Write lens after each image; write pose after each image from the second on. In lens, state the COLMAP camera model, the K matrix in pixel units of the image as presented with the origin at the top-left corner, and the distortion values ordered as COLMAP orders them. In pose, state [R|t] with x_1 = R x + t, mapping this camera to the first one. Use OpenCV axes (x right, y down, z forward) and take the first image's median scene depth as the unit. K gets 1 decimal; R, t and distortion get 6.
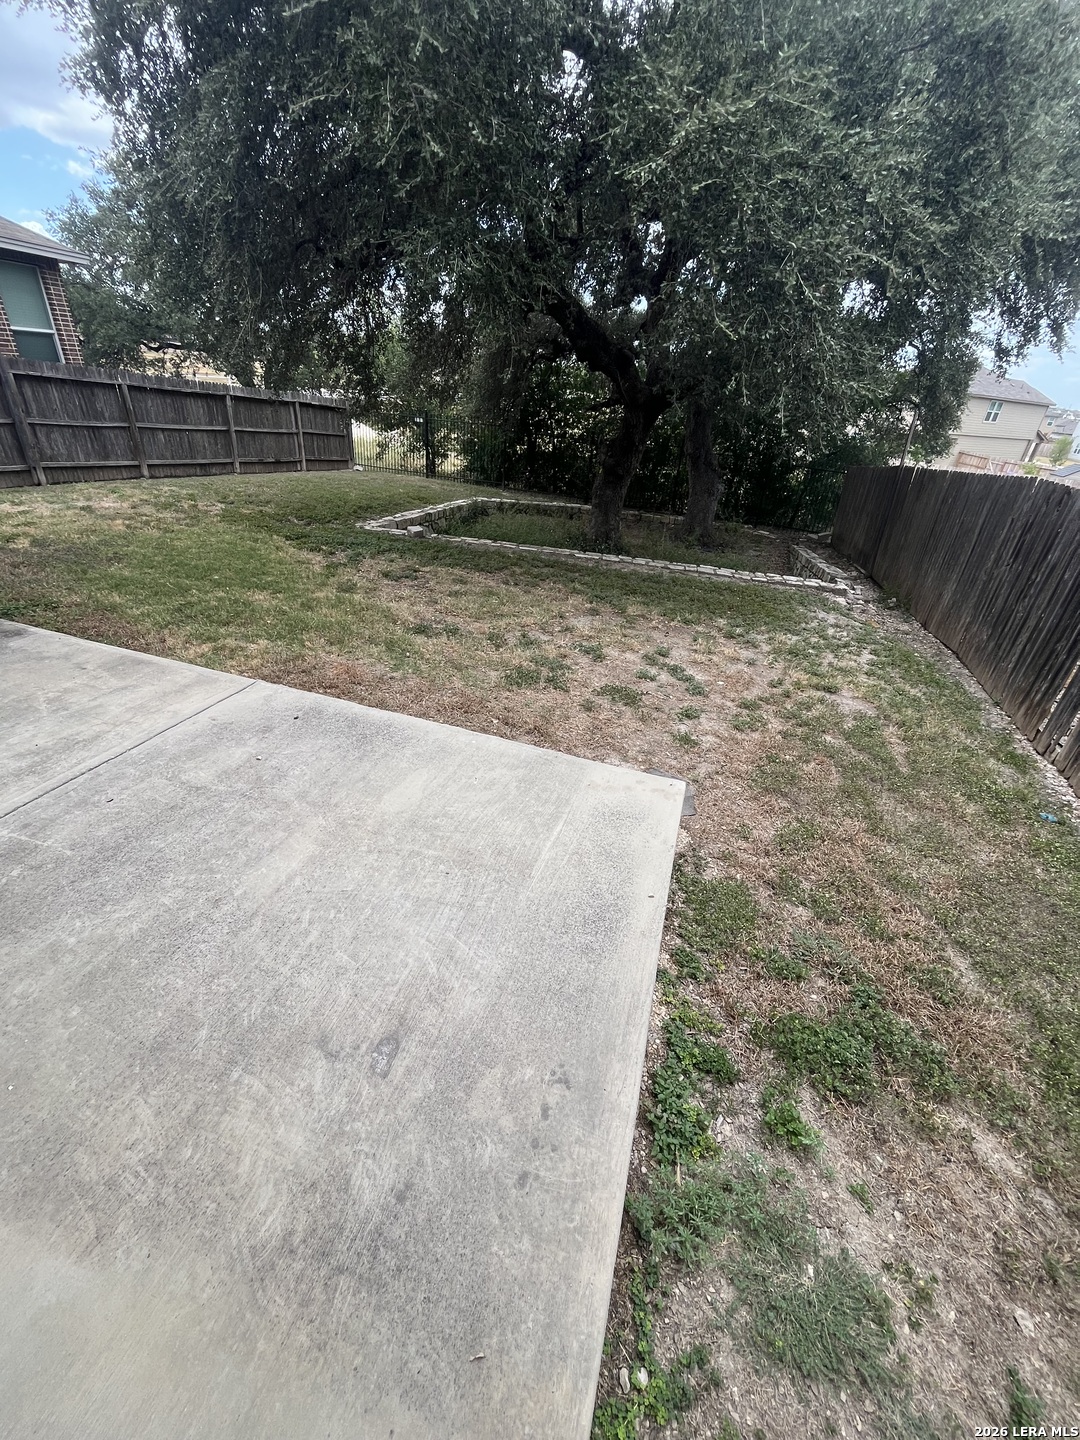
lens RADIAL K [[585.4, 0, 539.4], [0, 585.4, 718.7], [0, 0, 1]] dist [-0.002588, 0.000328]
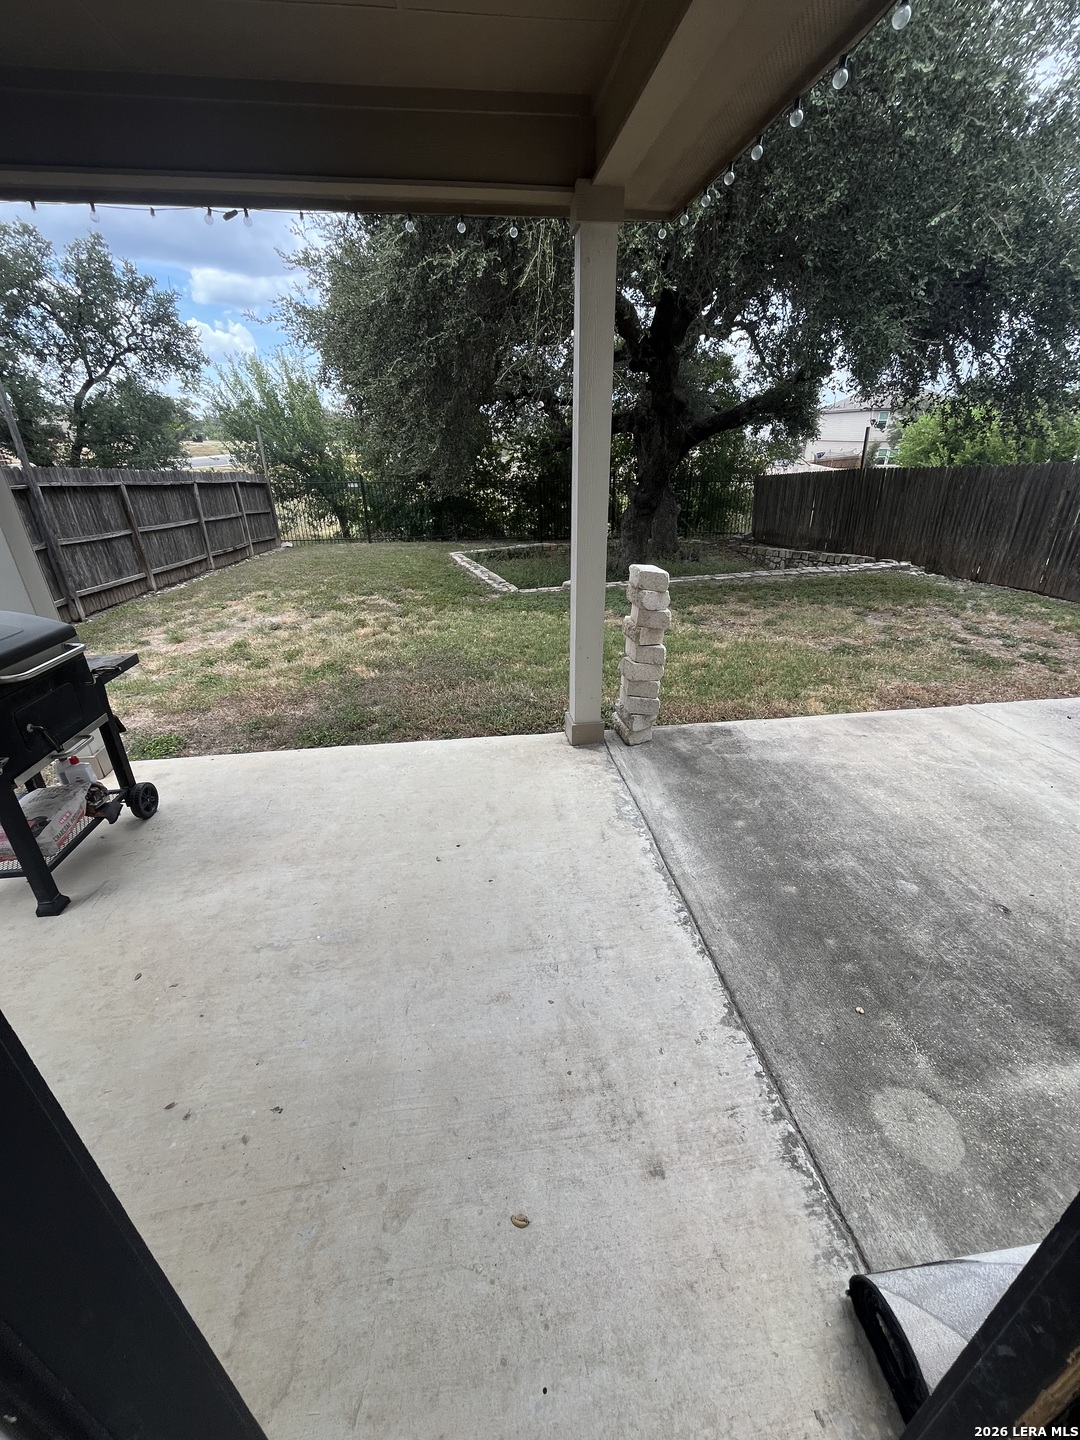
lens RADIAL K [[585.4, 0, 539.4], [0, 585.4, 718.7], [0, 0, 1]] dist [-0.002588, 0.000328]
pose [[0.899610, -0.264147, 0.347747, -1.276827], [0.282496, 0.959266, -0.002152, -0.212301], [-0.333013, 0.100173, 0.937586, 0.172019]]
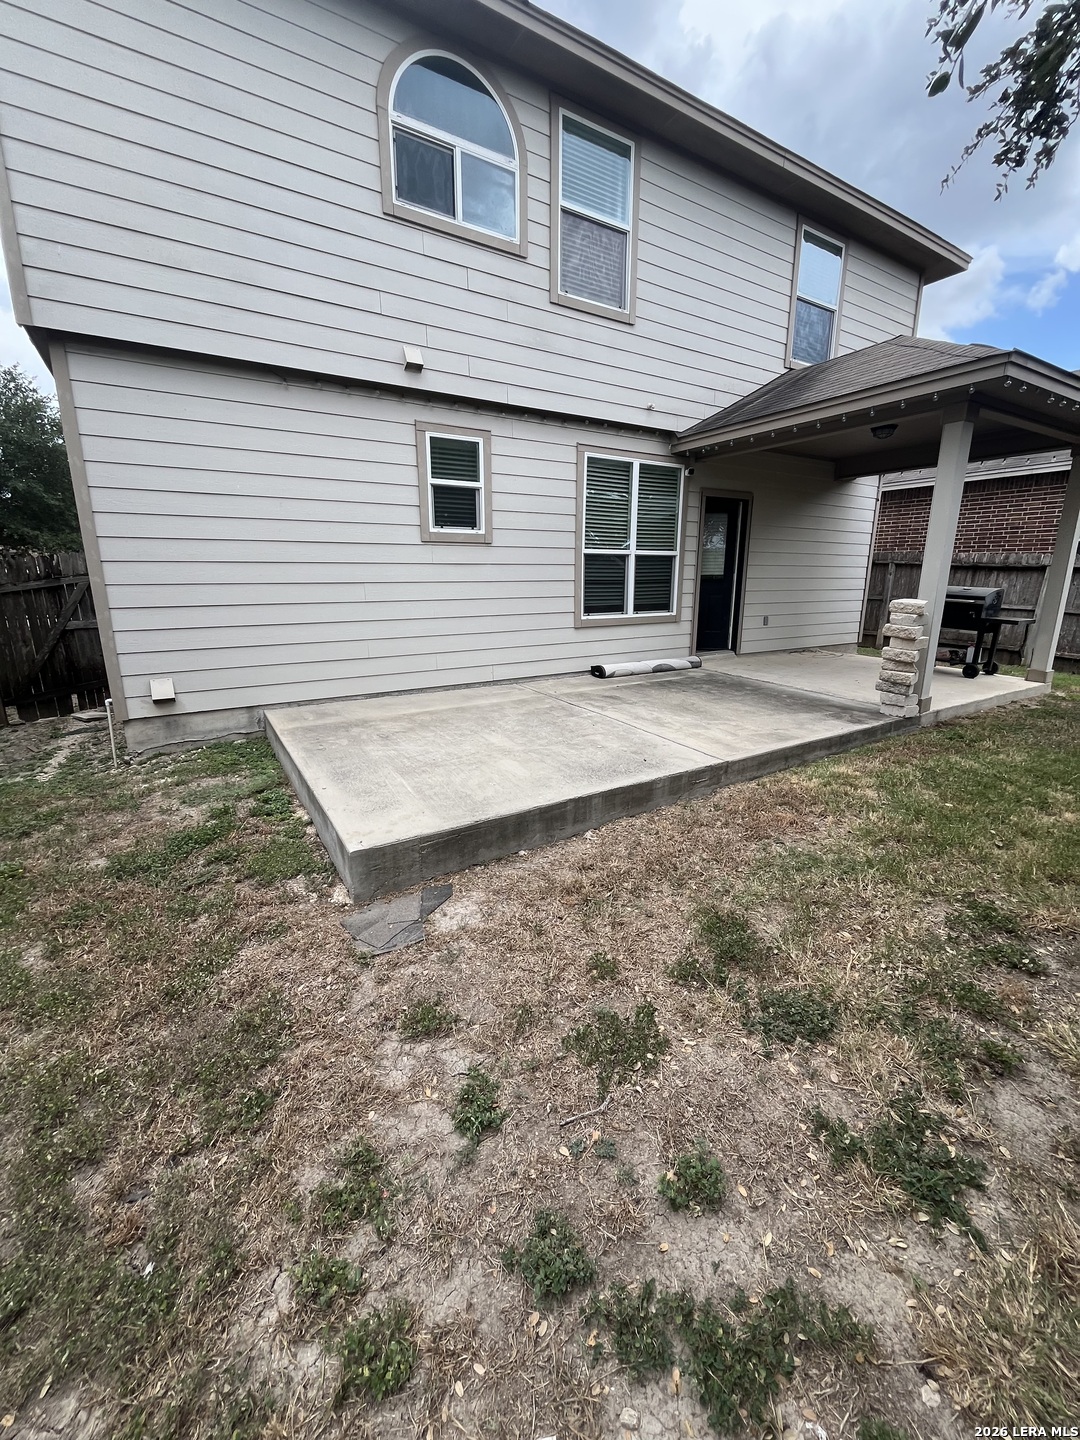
lens RADIAL K [[585.4, 0, 539.4], [0, 585.4, 718.7], [0, 0, 1]] dist [-0.002588, 0.000328]
pose [[-0.656225, 0.105153, -0.747202, 0.476436], [-0.422864, 0.768887, 0.479582, -0.411159], [0.624943, 0.630679, -0.460098, 0.975570]]
